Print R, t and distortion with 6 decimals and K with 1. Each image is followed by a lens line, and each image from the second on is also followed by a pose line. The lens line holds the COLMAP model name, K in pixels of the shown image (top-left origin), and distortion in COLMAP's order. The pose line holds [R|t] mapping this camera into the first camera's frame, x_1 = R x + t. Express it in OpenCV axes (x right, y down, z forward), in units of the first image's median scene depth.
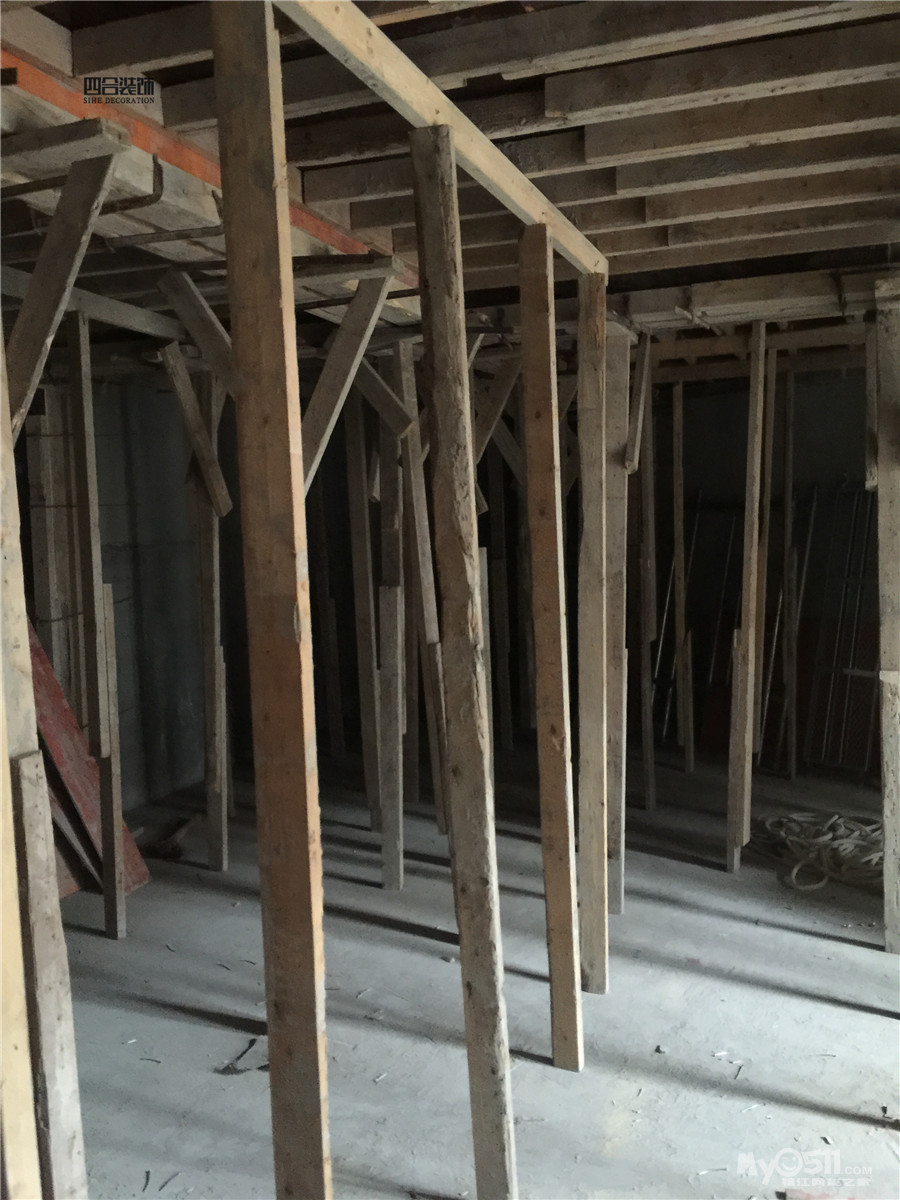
lens RADIAL K [[1017.1, 0, 450.0], [0, 1017.1, 600.0], [0, 0, 1]] dist [0.107849, -0.158654]
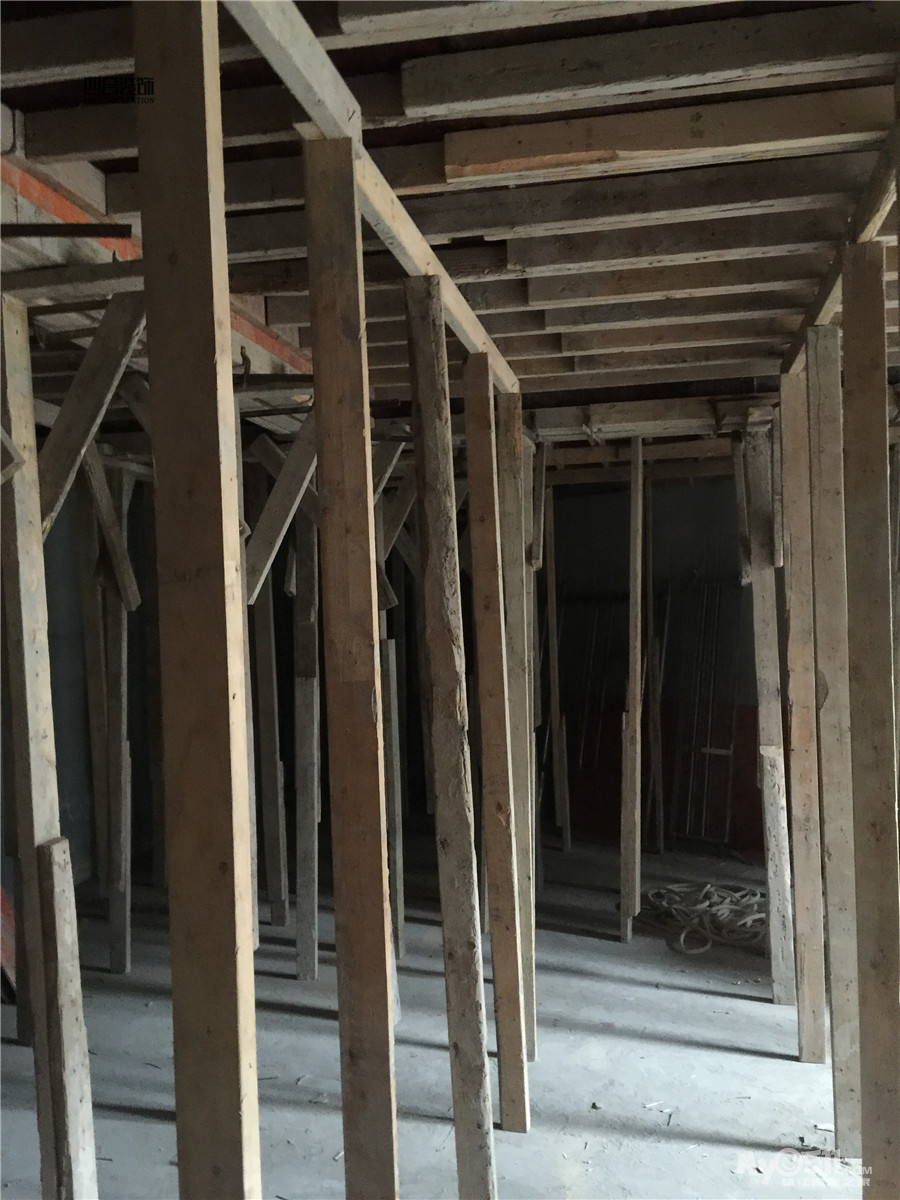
lens RADIAL K [[1023.0, 0, 453.9], [0, 1023.0, 610.7], [0, 0, 1]] dist [0.091647, -0.144980]
pose [[0.985712, -0.003709, 0.168396, -0.109509], [0.017101, 0.996795, -0.078147, 0.003658], [-0.167567, 0.079910, 0.982617, -0.066680]]
